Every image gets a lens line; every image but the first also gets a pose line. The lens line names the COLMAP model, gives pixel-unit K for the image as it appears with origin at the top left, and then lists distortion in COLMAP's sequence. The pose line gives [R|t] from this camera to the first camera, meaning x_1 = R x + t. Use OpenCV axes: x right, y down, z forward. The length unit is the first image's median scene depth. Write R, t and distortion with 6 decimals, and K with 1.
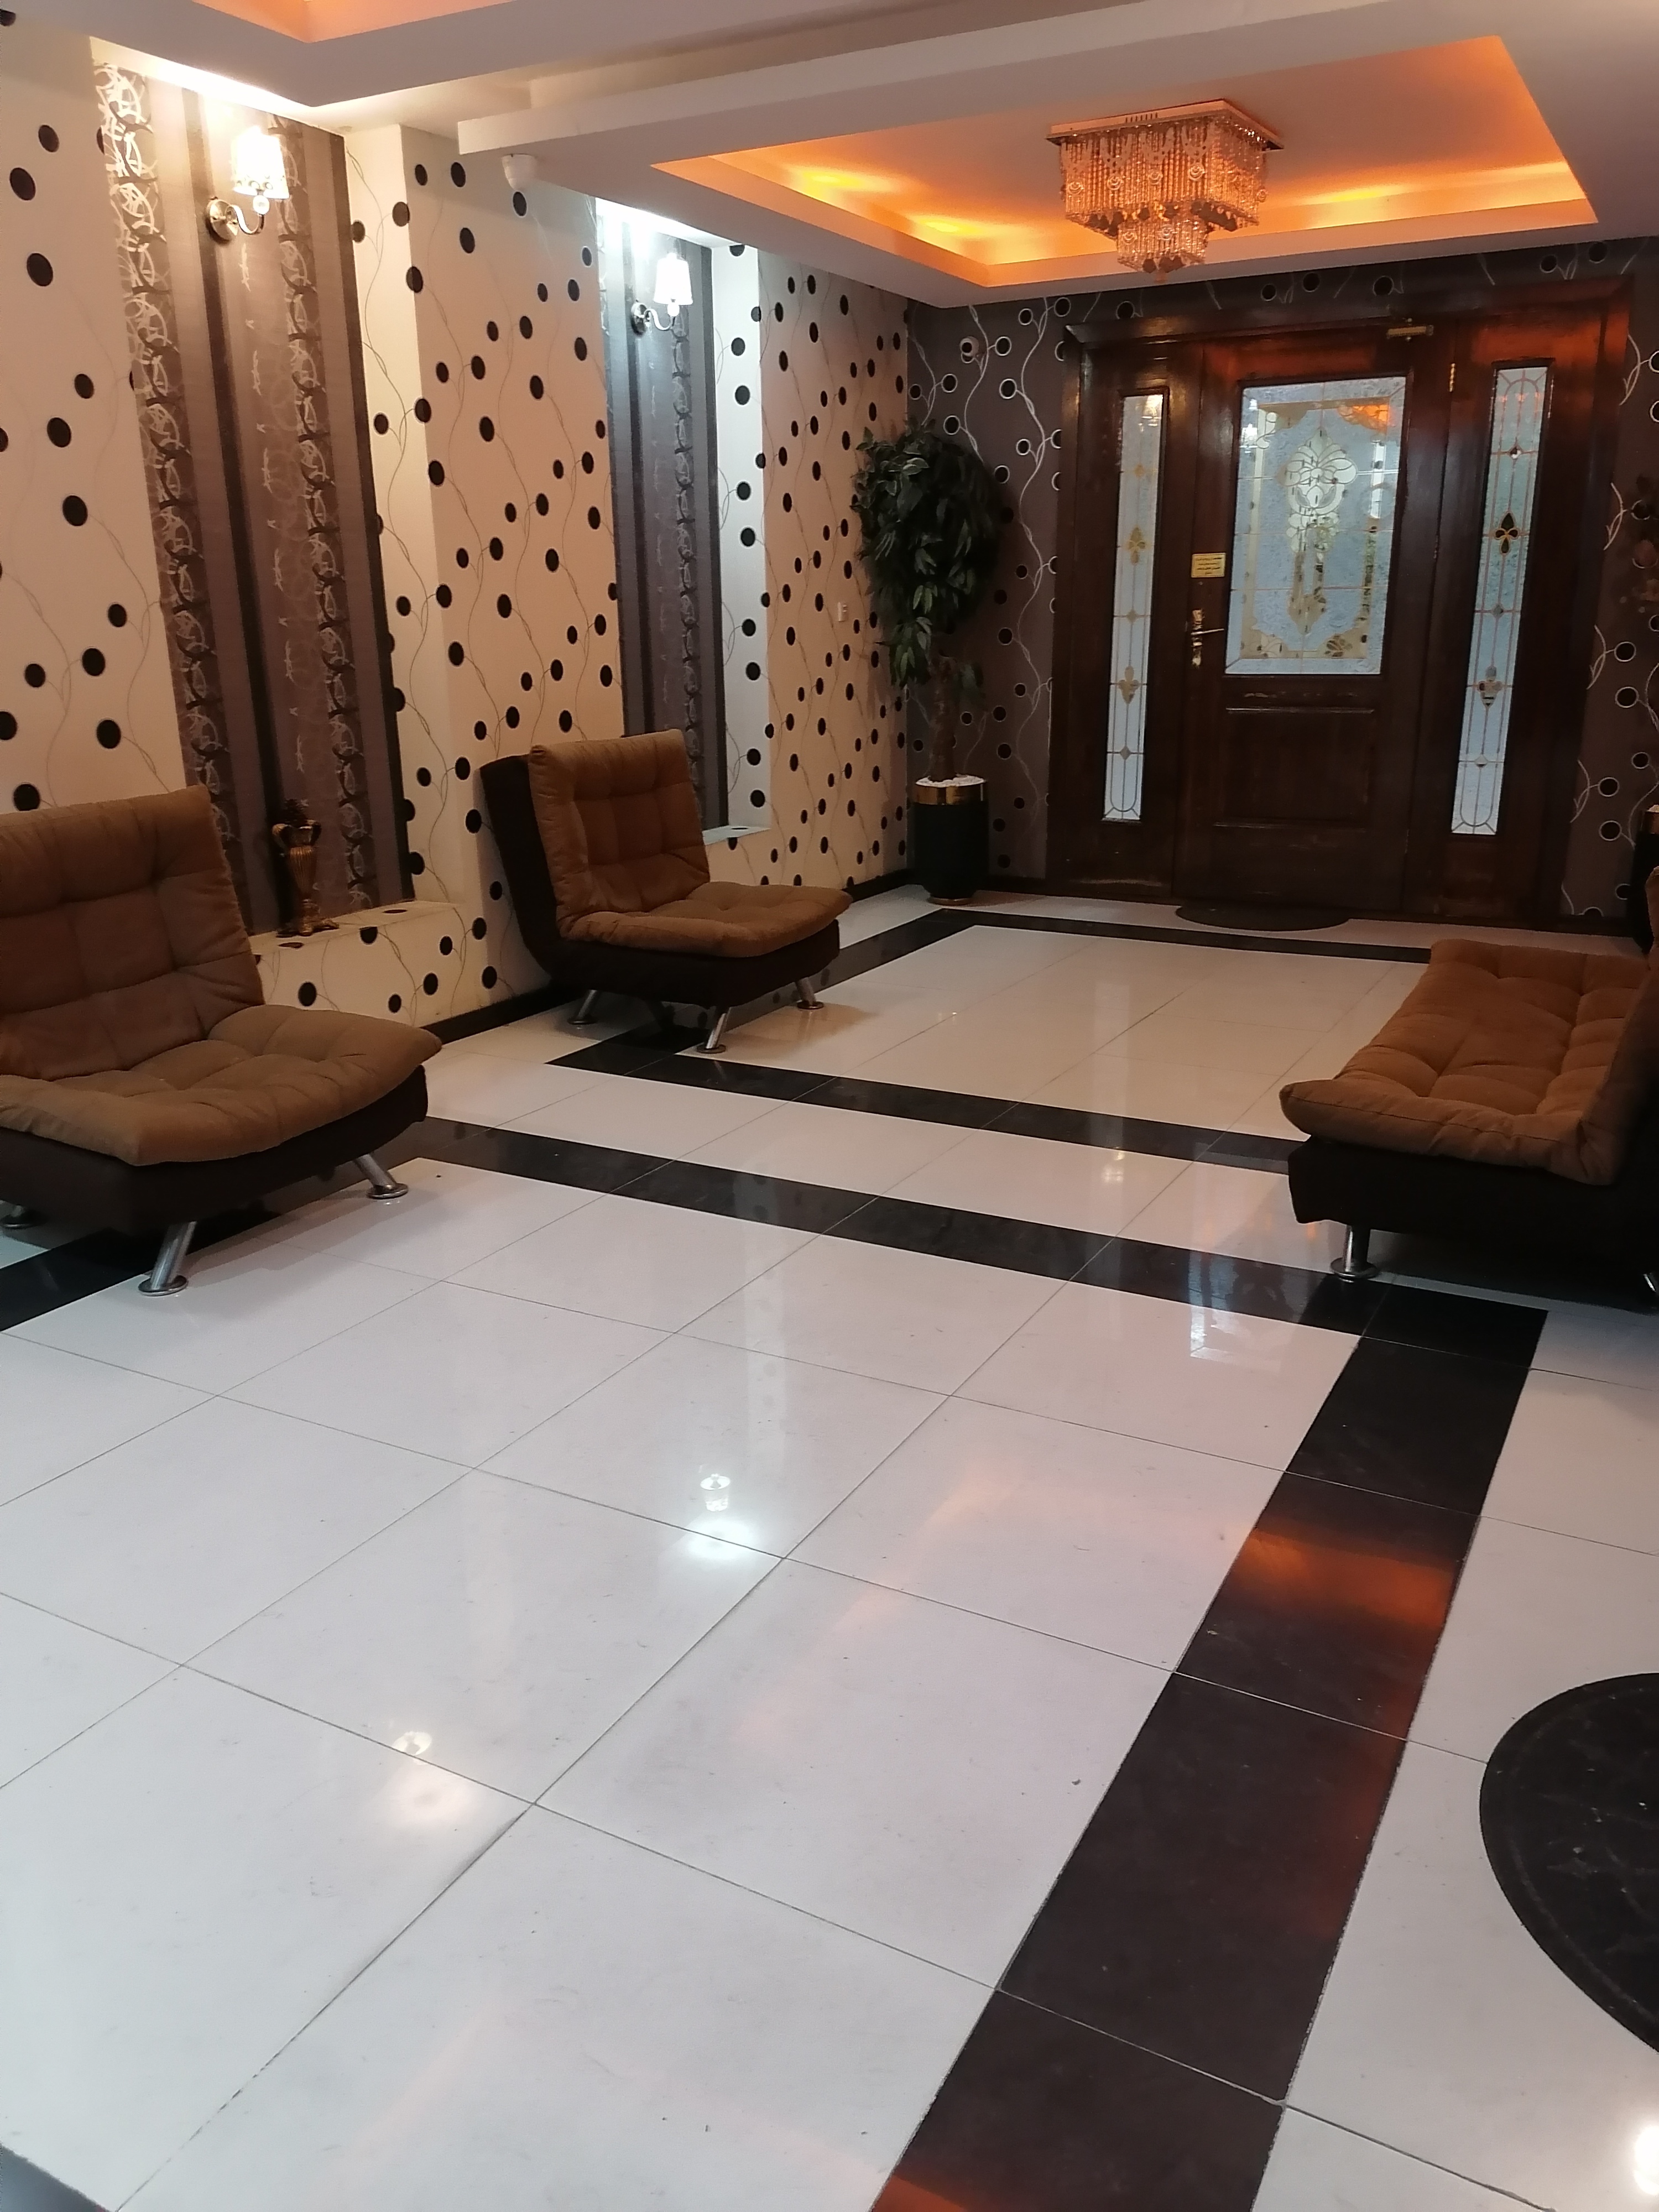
lens RADIAL K [[1669.4, 0, 821.4], [0, 1669.4, 1118.2], [0, 0, 1]] dist [0.048014, -0.035714]
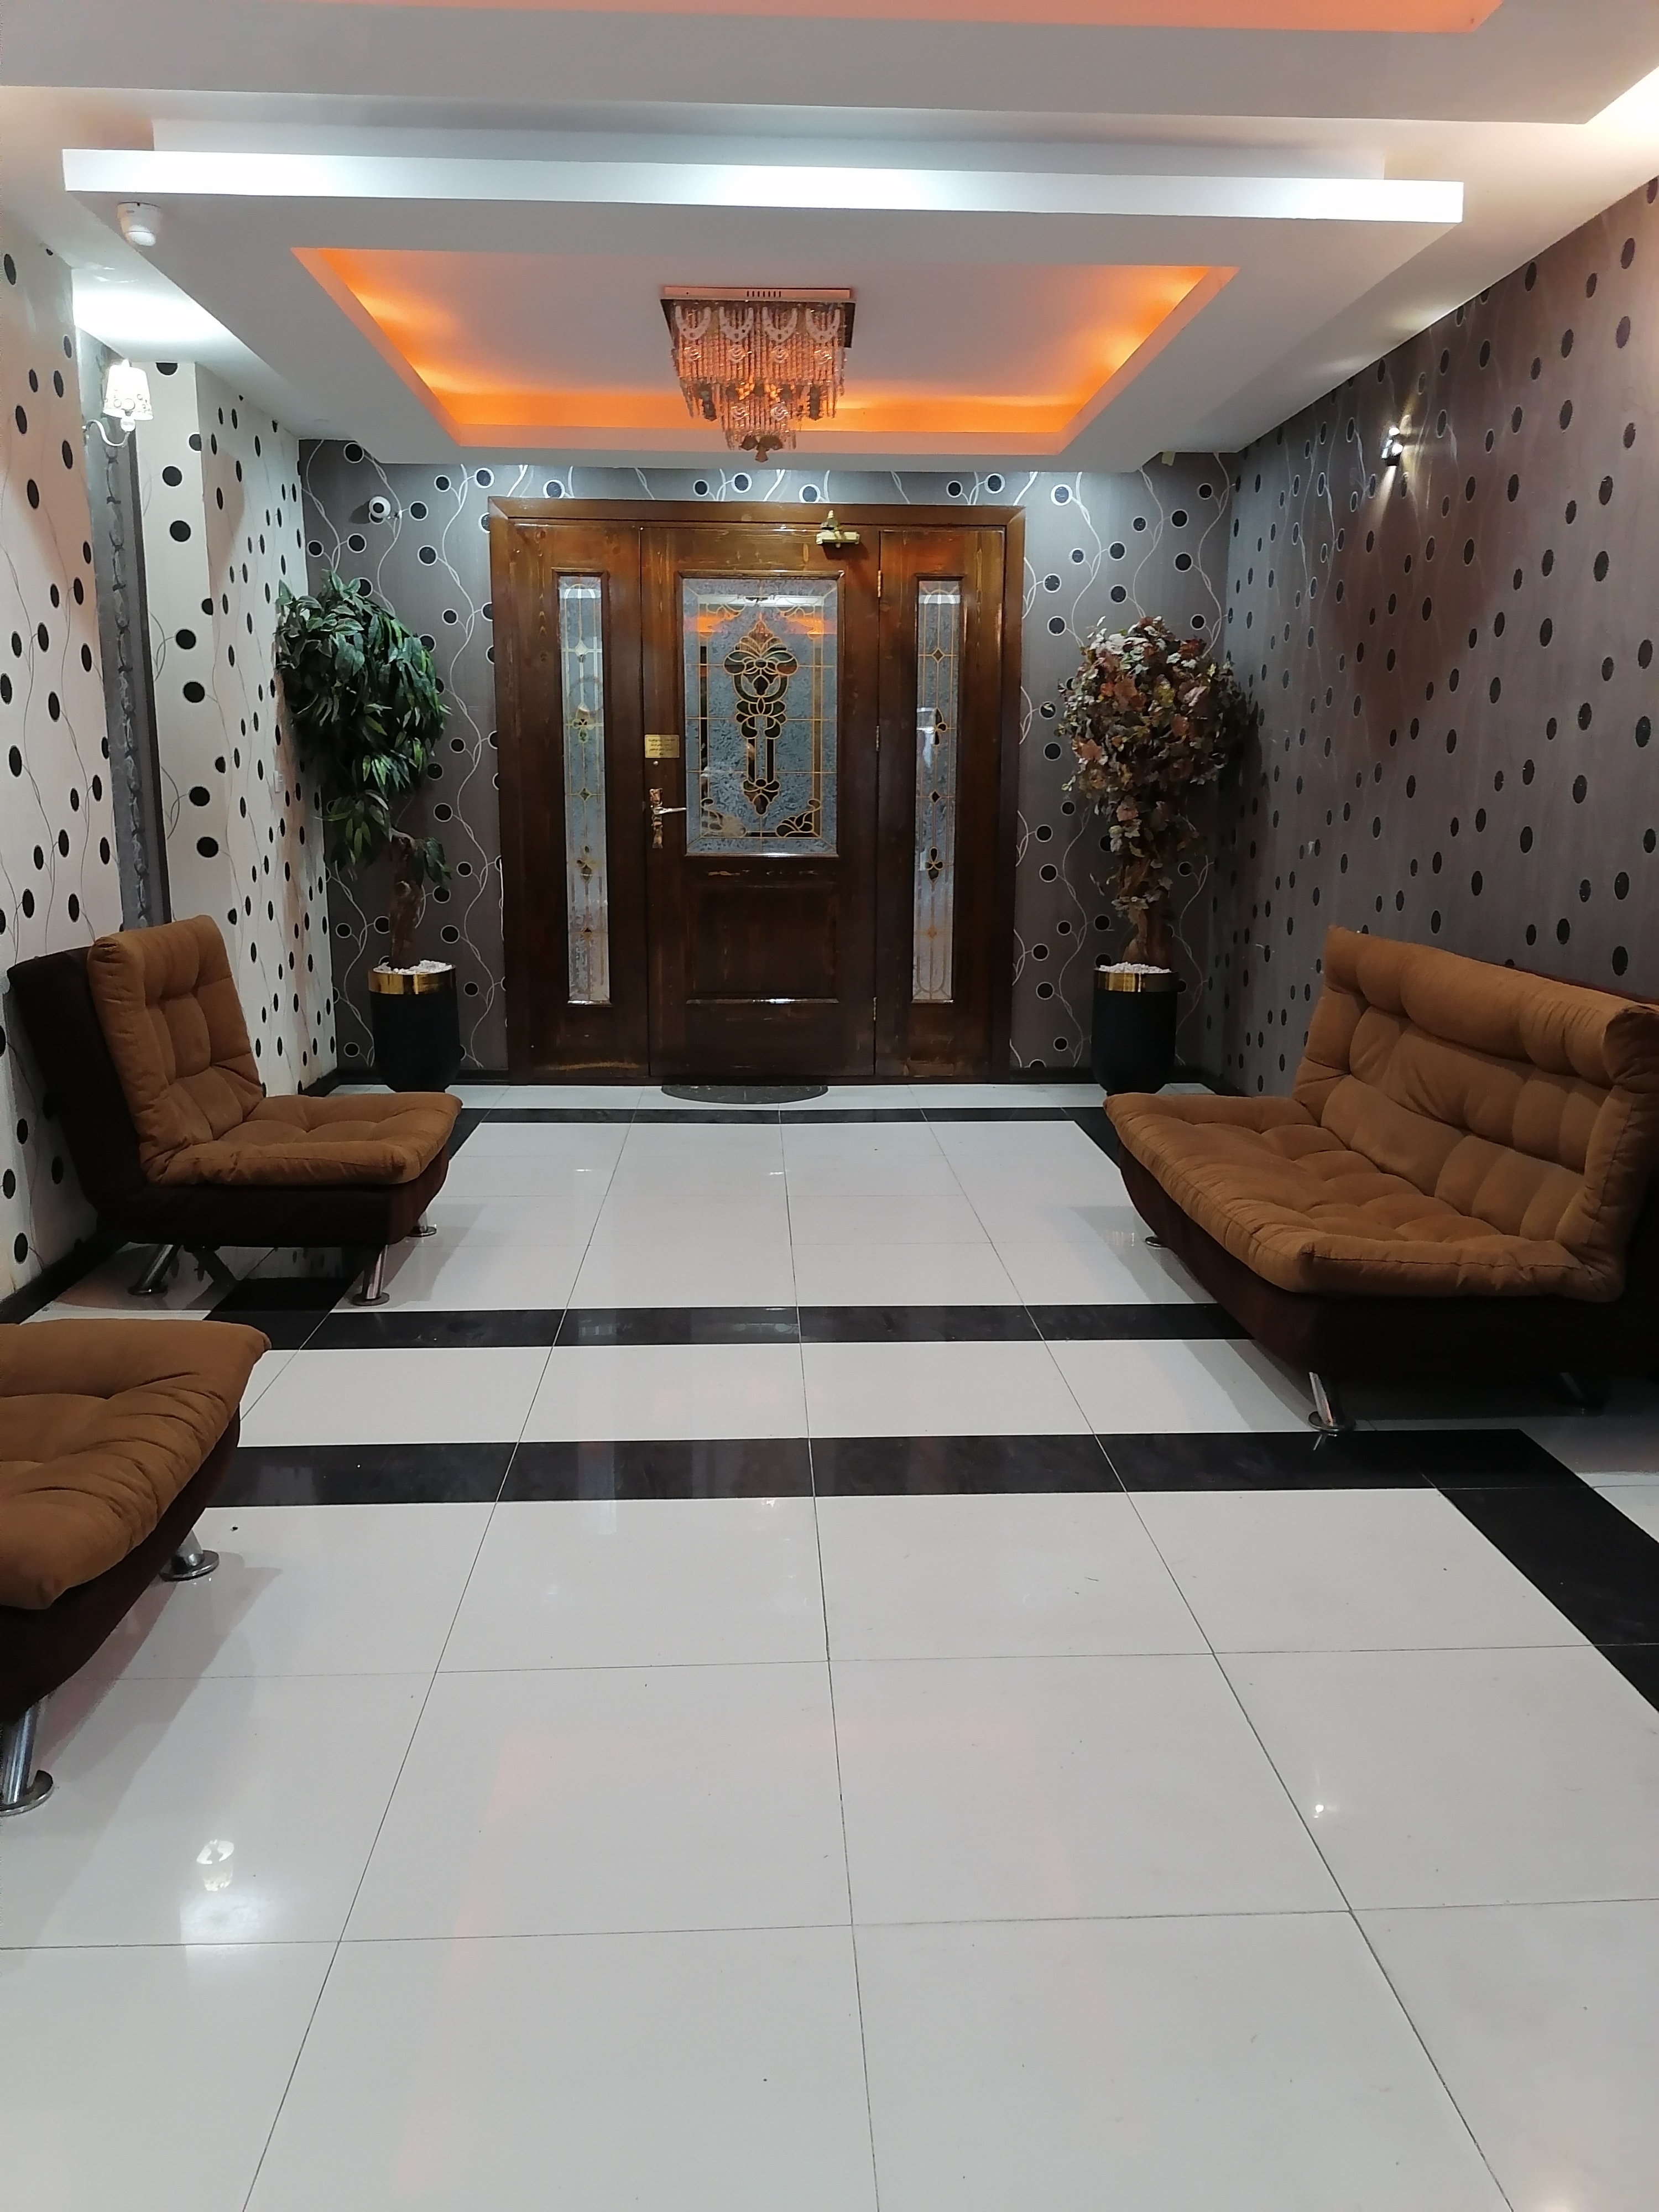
lens RADIAL K [[1669.4, 0, 837.5], [0, 1669.4, 1097.7], [0, 0, 1]] dist [0.048014, -0.035714]
pose [[0.844013, -0.078141, 0.530600, -0.232927], [0.139729, 0.987201, -0.076880, -0.034164], [-0.517801, 0.139028, 0.844129, 0.143708]]
